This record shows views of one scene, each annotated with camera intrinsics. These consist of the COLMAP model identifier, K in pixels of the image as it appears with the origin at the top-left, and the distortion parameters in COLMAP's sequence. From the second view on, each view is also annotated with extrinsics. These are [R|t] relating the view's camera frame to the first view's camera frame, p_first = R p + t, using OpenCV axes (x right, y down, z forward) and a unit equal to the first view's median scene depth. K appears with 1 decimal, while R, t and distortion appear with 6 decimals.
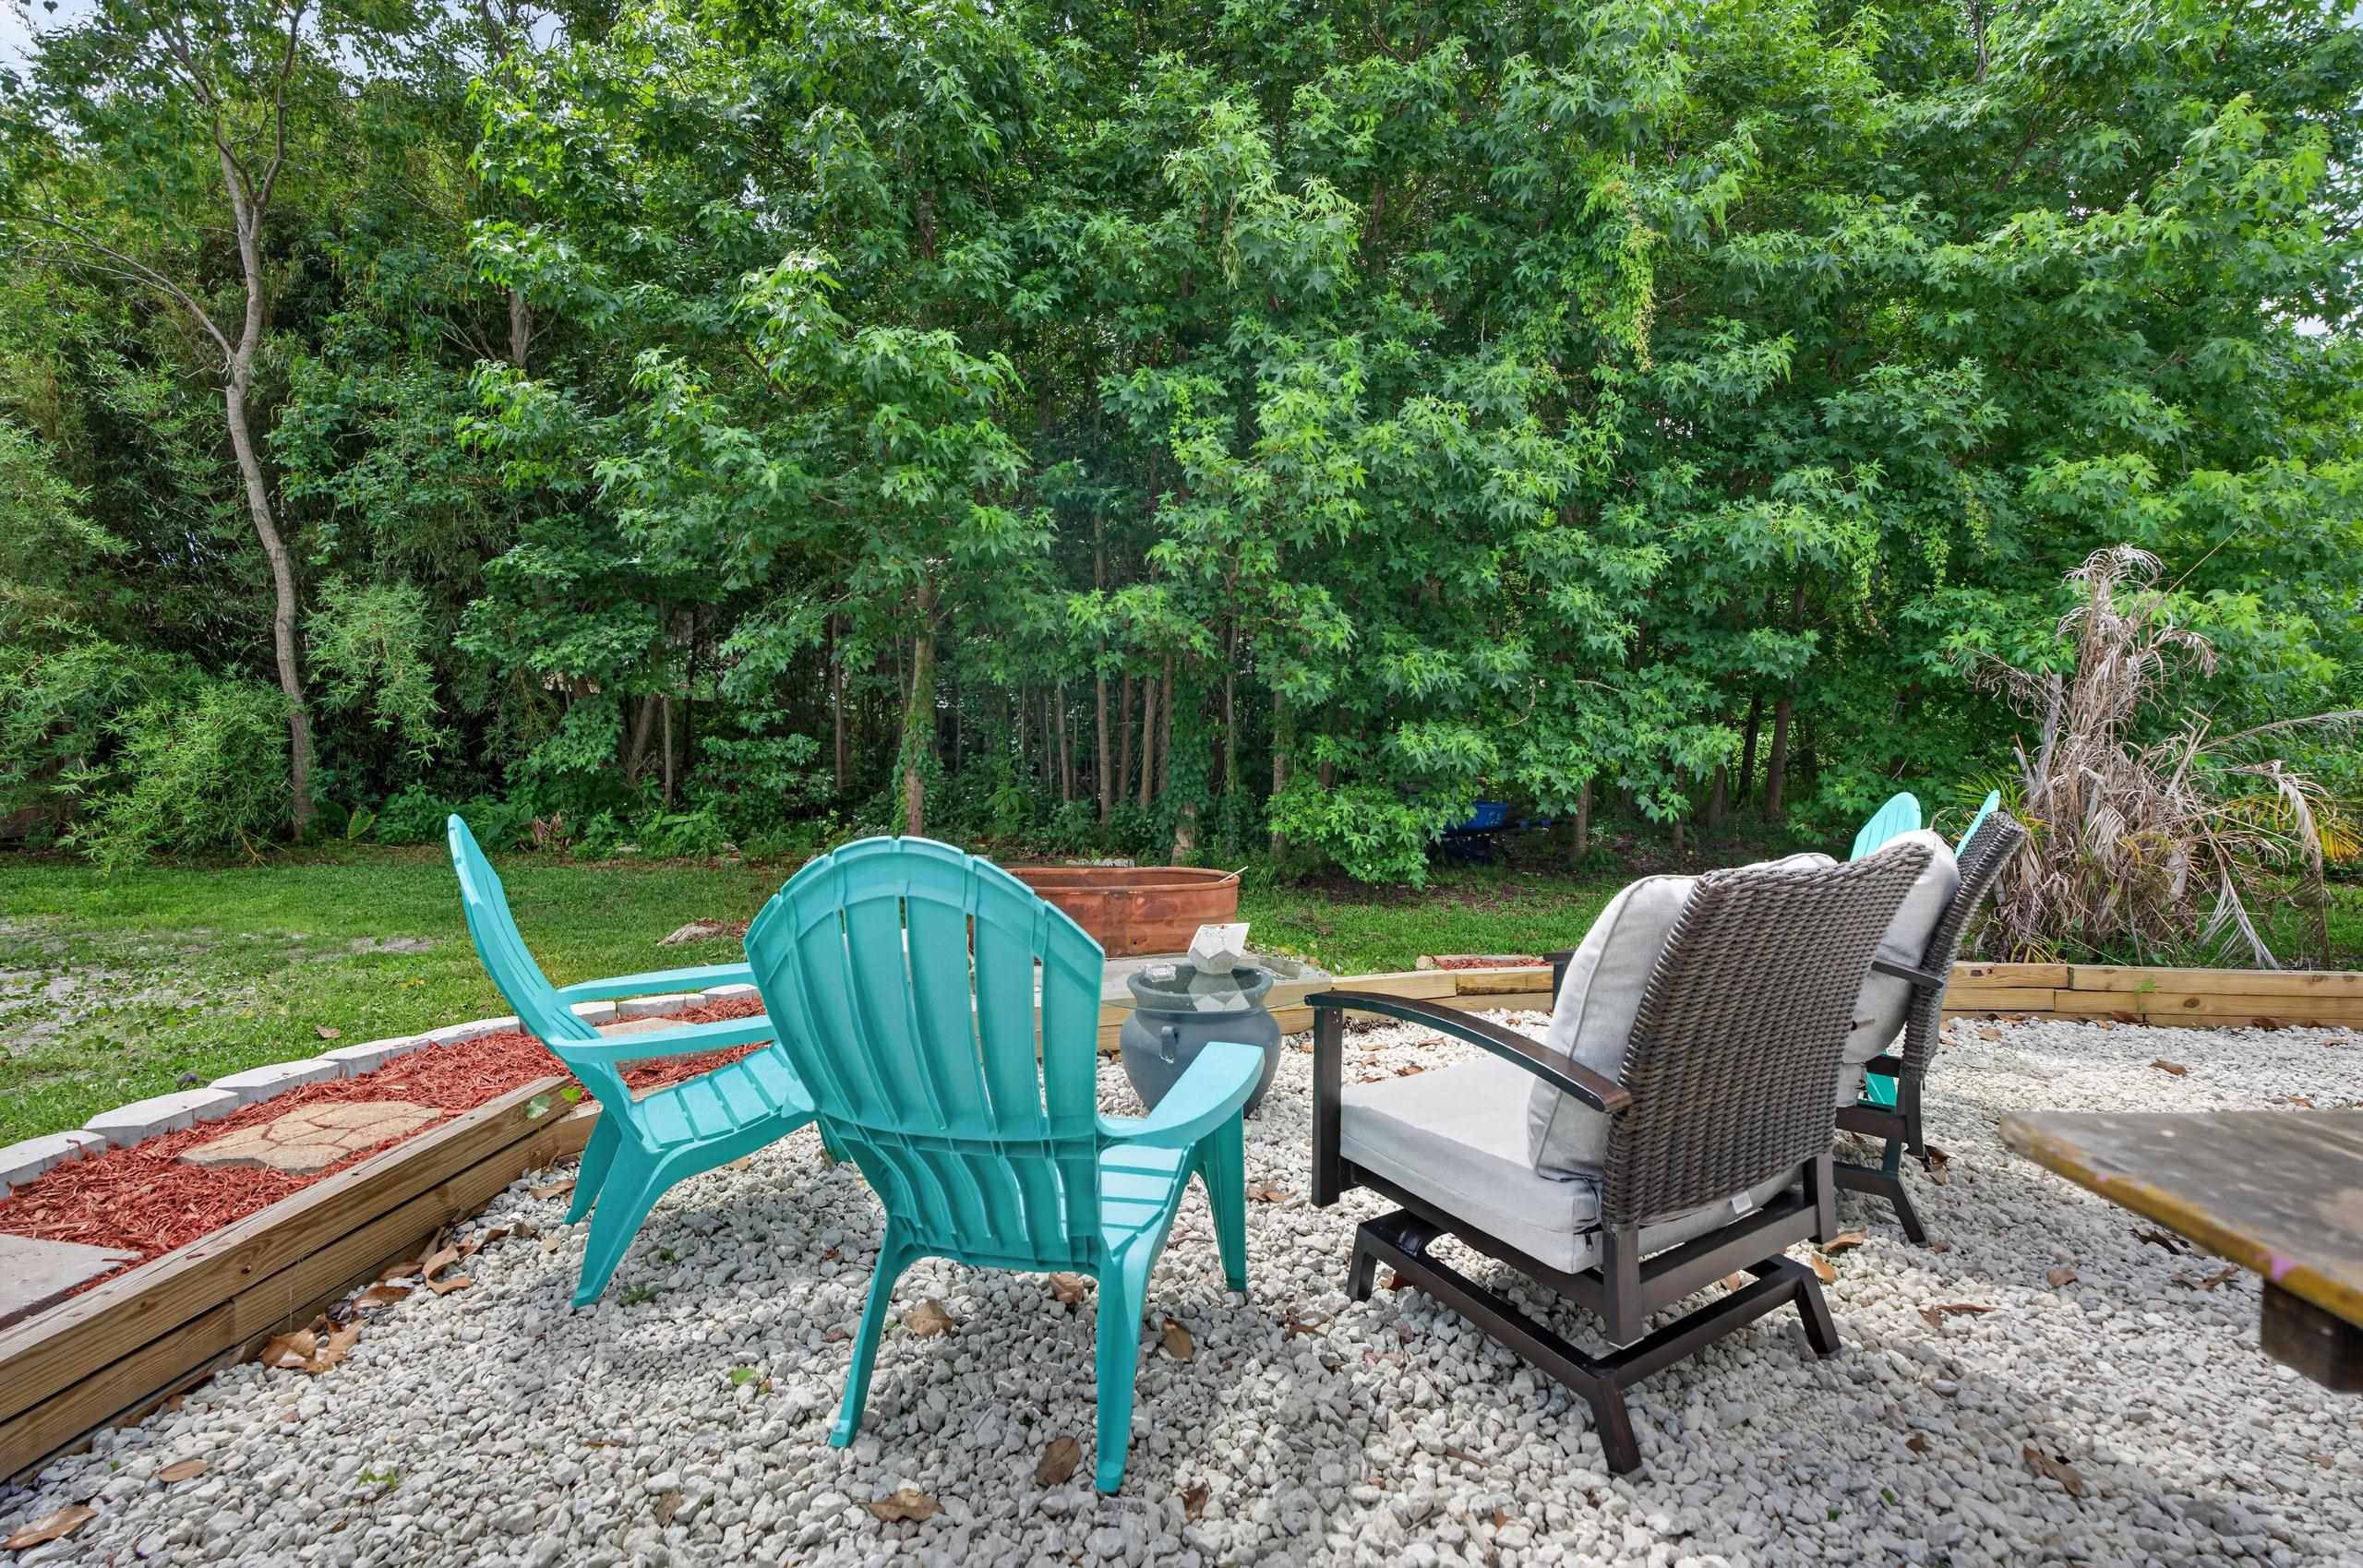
lens RADIAL K [[1064.3, 0, 1171.4], [0, 1064.3, 776.9], [0, 0, 1]] dist [-0.017739, 0.007205]
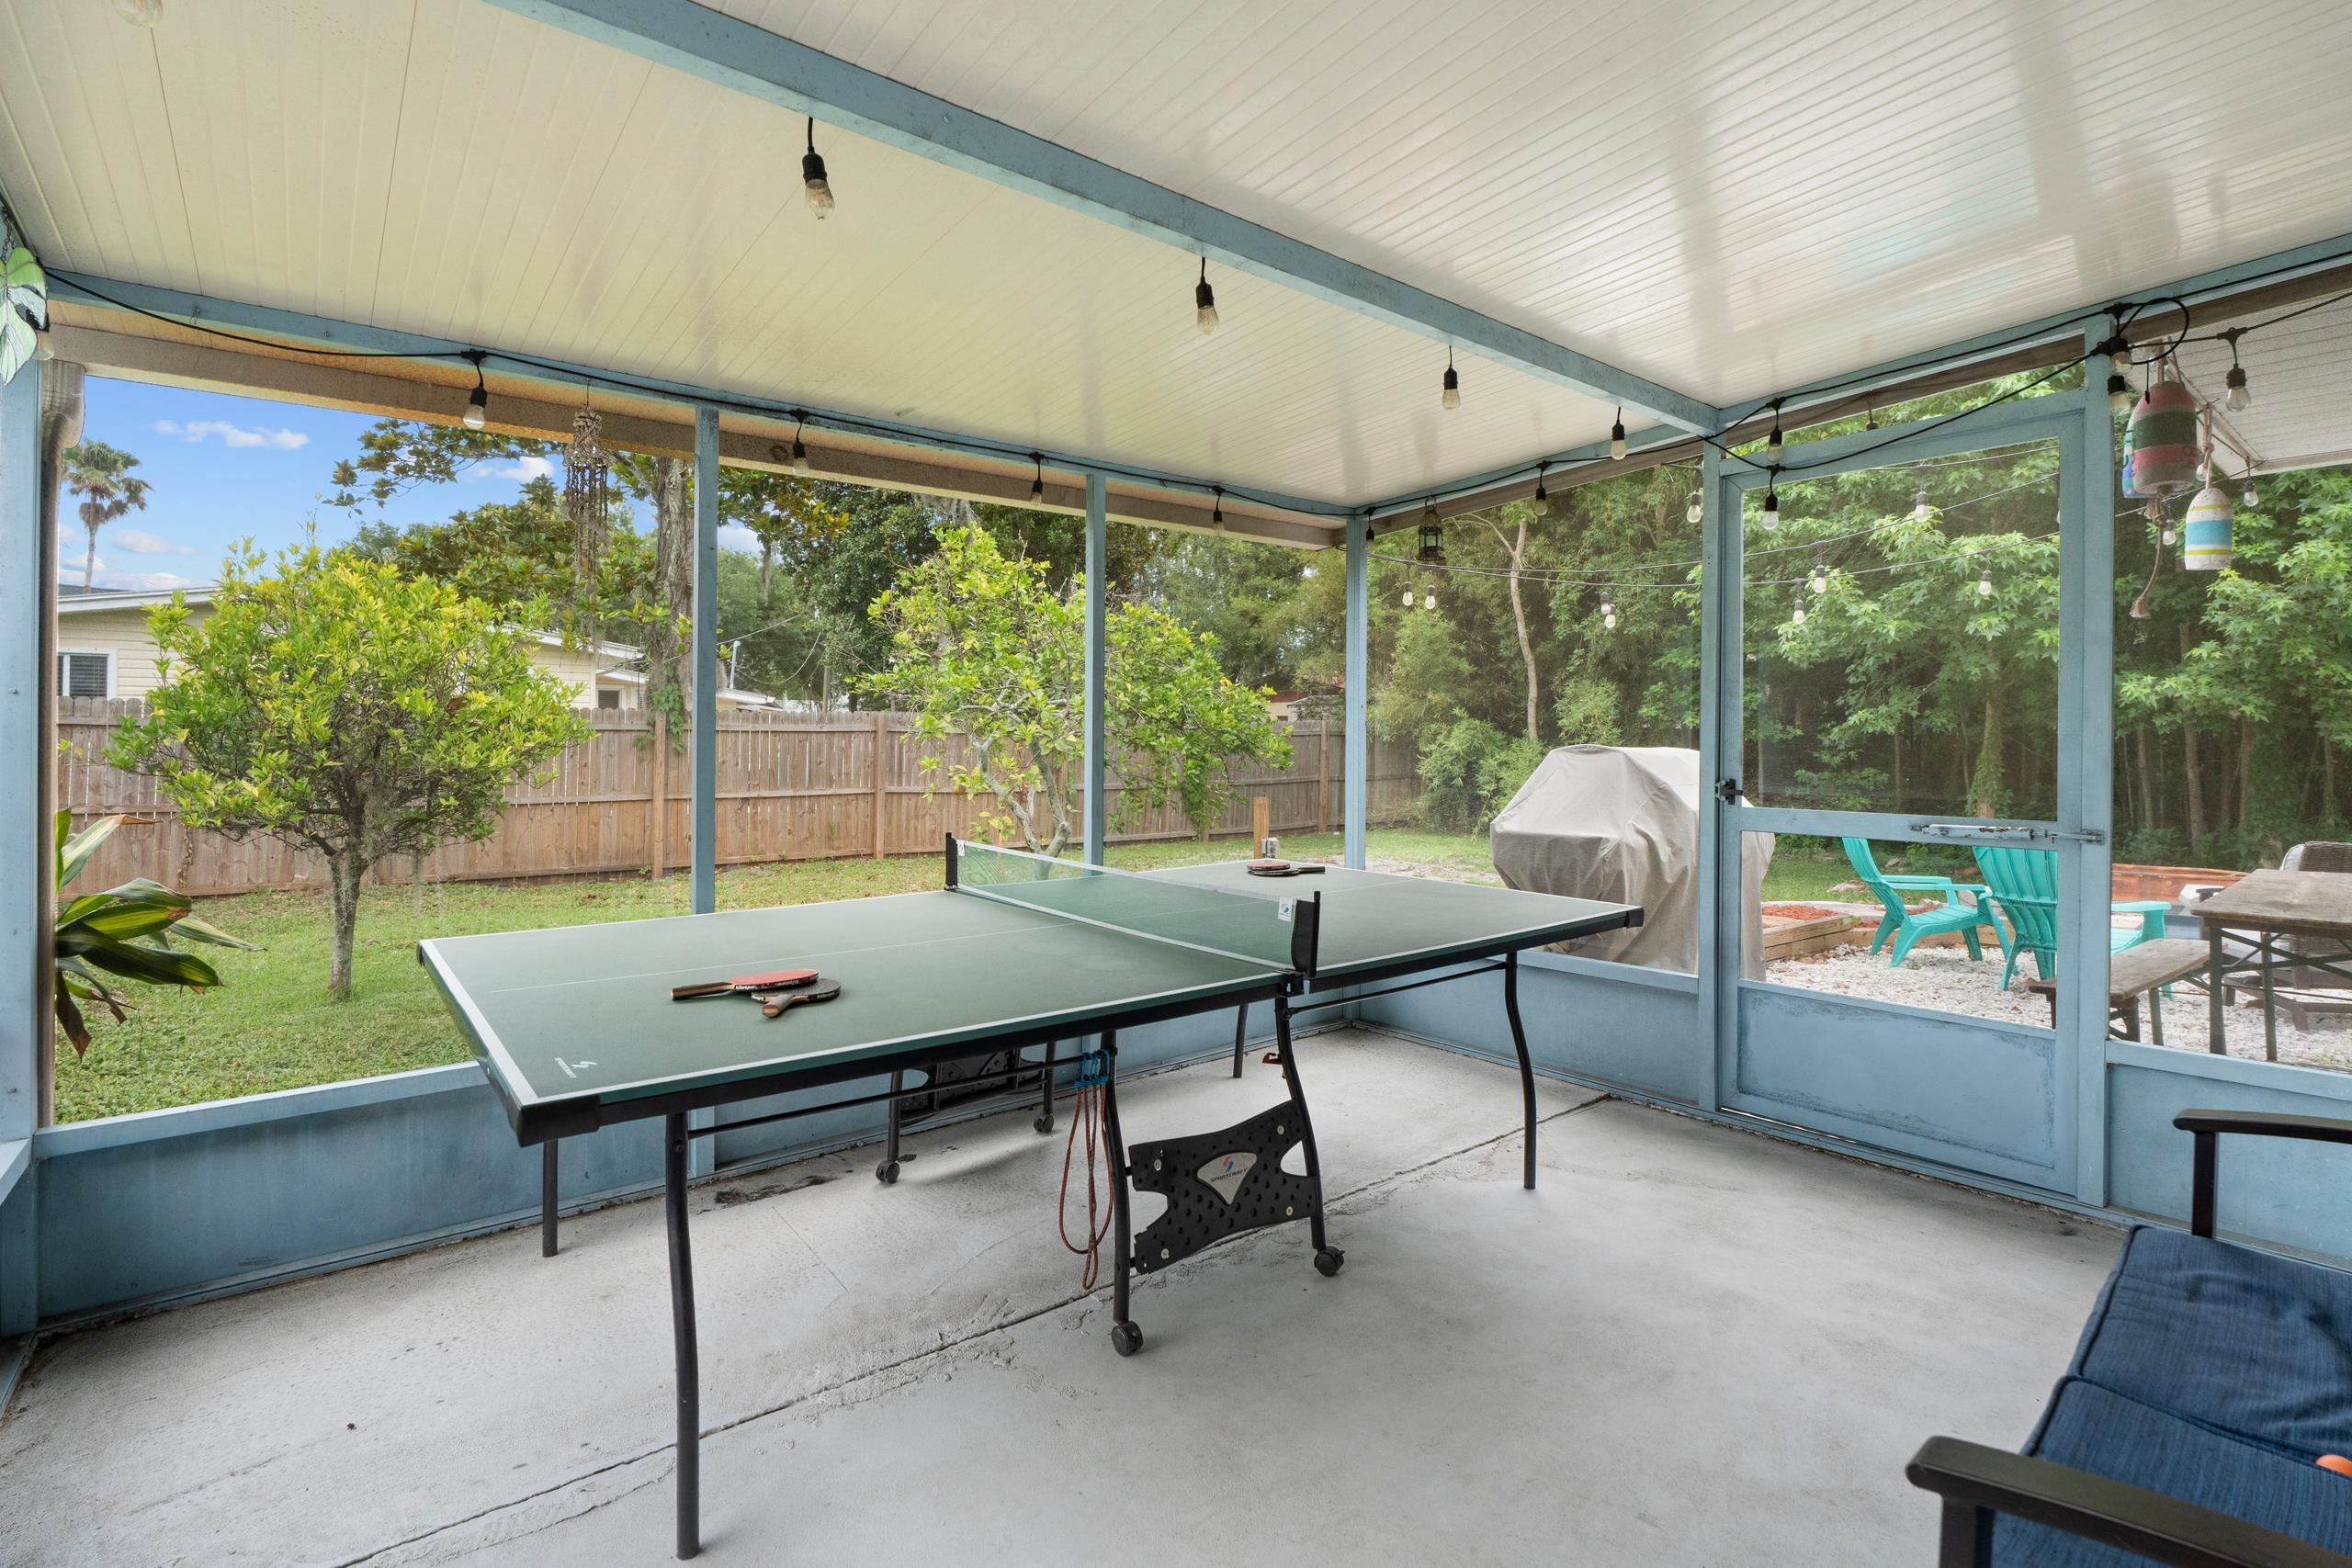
lens RADIAL K [[1059.3, 0, 1165.9], [0, 1059.3, 776.9], [0, 0, 1]] dist [-0.017739, 0.007205]
pose [[0.620293, 0.005425, -0.784352, 0.210485], [-0.023521, 0.999655, -0.011687, 0.008278], [0.784018, 0.025698, 0.620206, -0.875152]]
